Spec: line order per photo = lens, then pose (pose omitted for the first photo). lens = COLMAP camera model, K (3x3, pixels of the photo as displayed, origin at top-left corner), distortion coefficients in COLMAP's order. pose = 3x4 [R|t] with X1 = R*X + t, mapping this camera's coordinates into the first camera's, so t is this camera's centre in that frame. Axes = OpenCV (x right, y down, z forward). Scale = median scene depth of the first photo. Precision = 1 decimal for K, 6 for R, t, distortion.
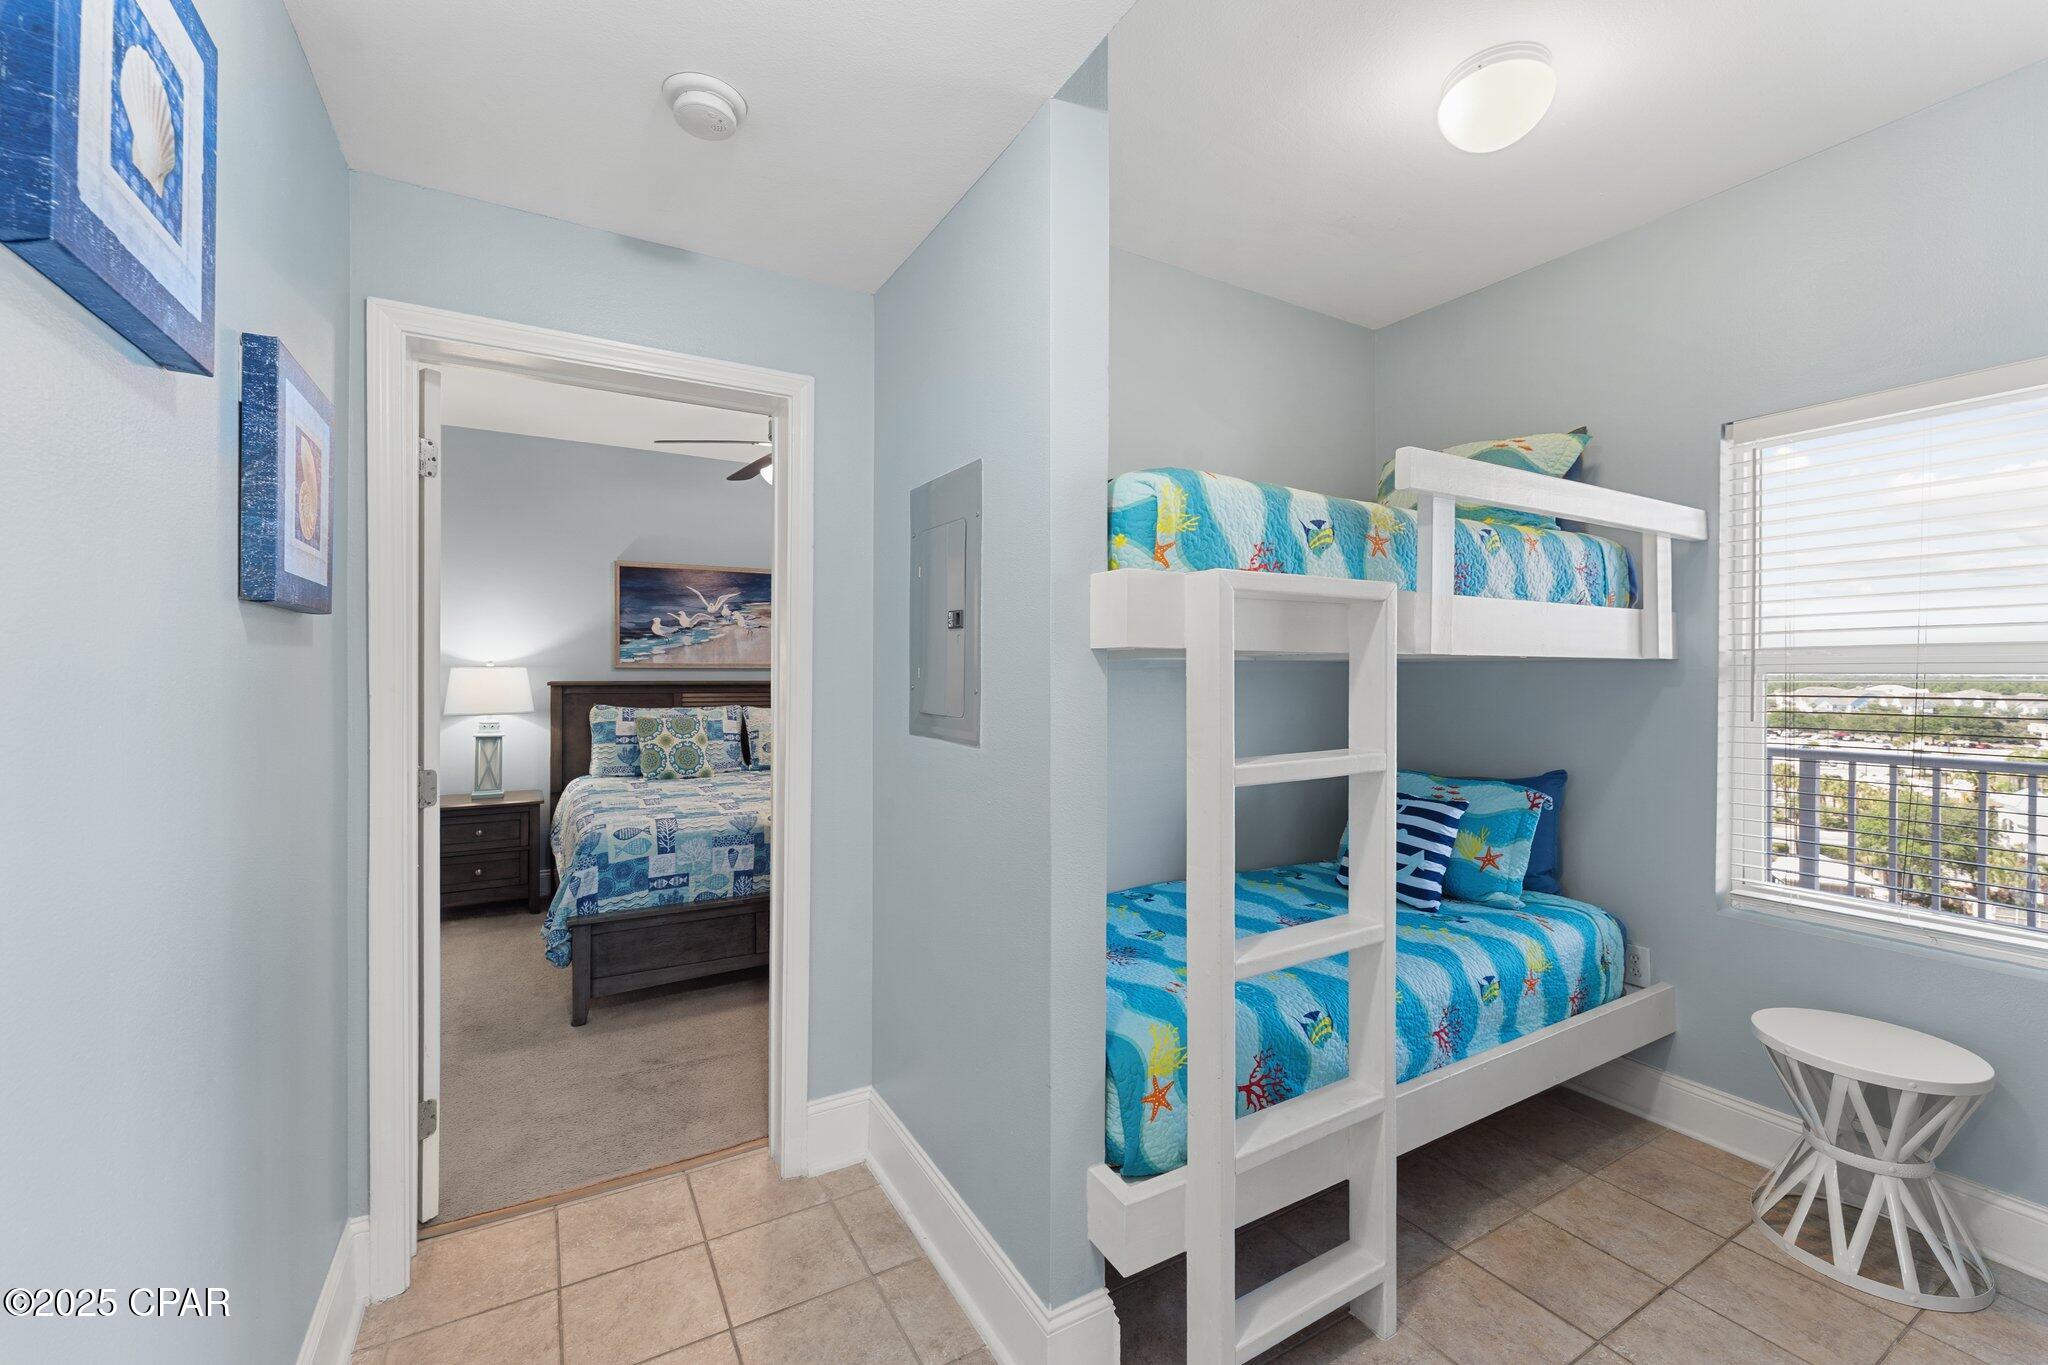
lens RADIAL K [[823.5, 0, 1024.0], [0, 823.5, 682.5], [0, 0, 1]] dist [0.000308, 0.000011]
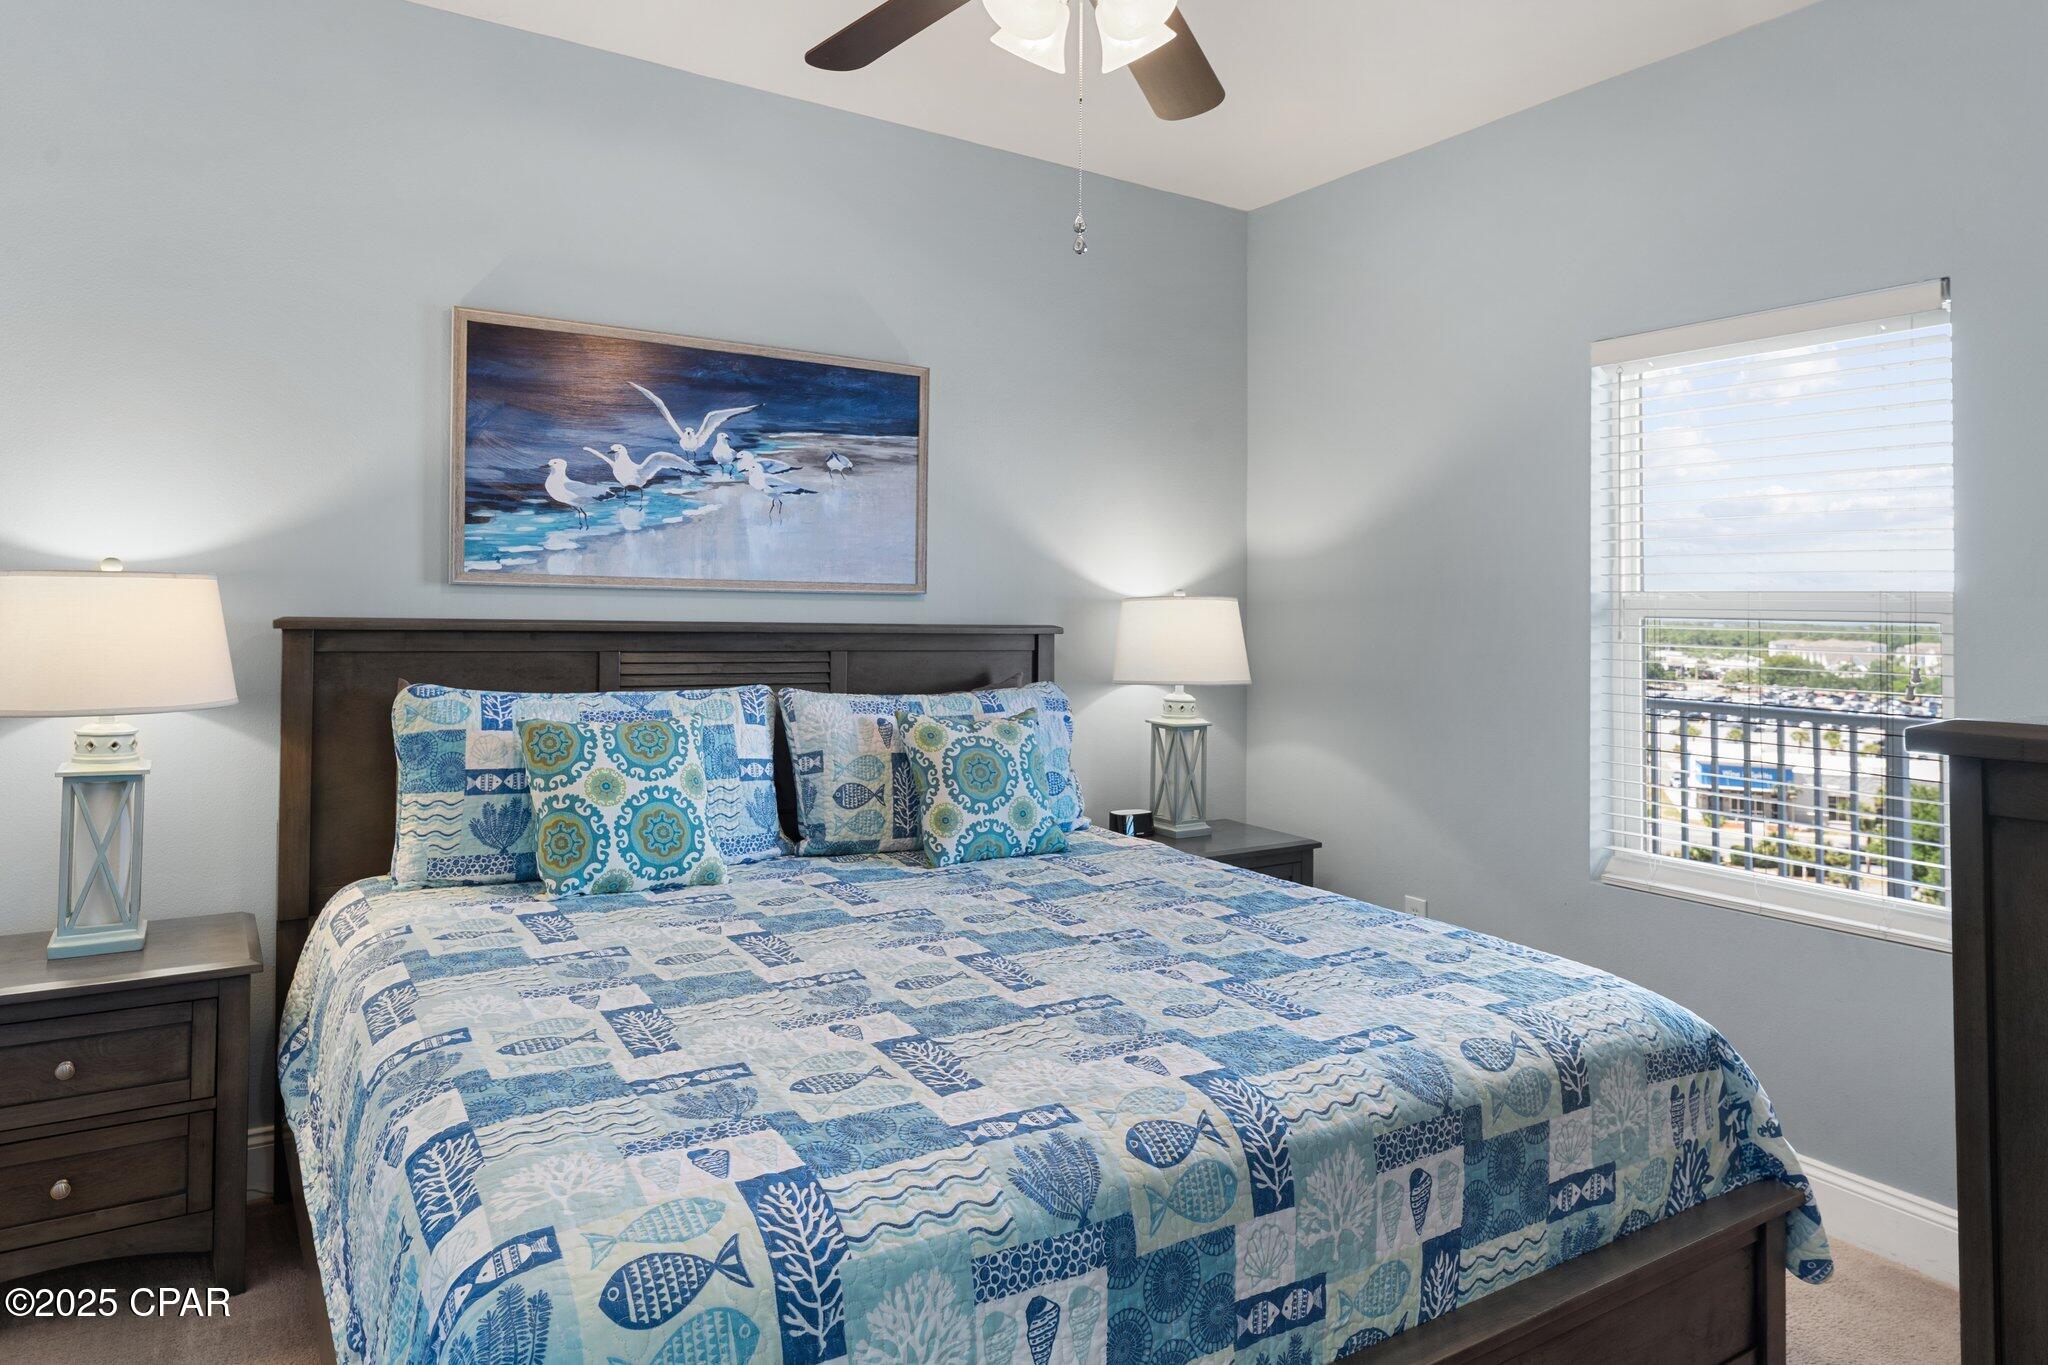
lens RADIAL K [[1248.3, 0, 1020.8], [0, 1248.3, 621.8], [0, 0, 1]] dist [0.000417, 0.000839]
pose [[0.999327, 0.016781, 0.032633, -0.264672], [-0.016746, 0.999859, -0.001353, -0.004230], [-0.032651, 0.000806, 0.999466, 0.433345]]
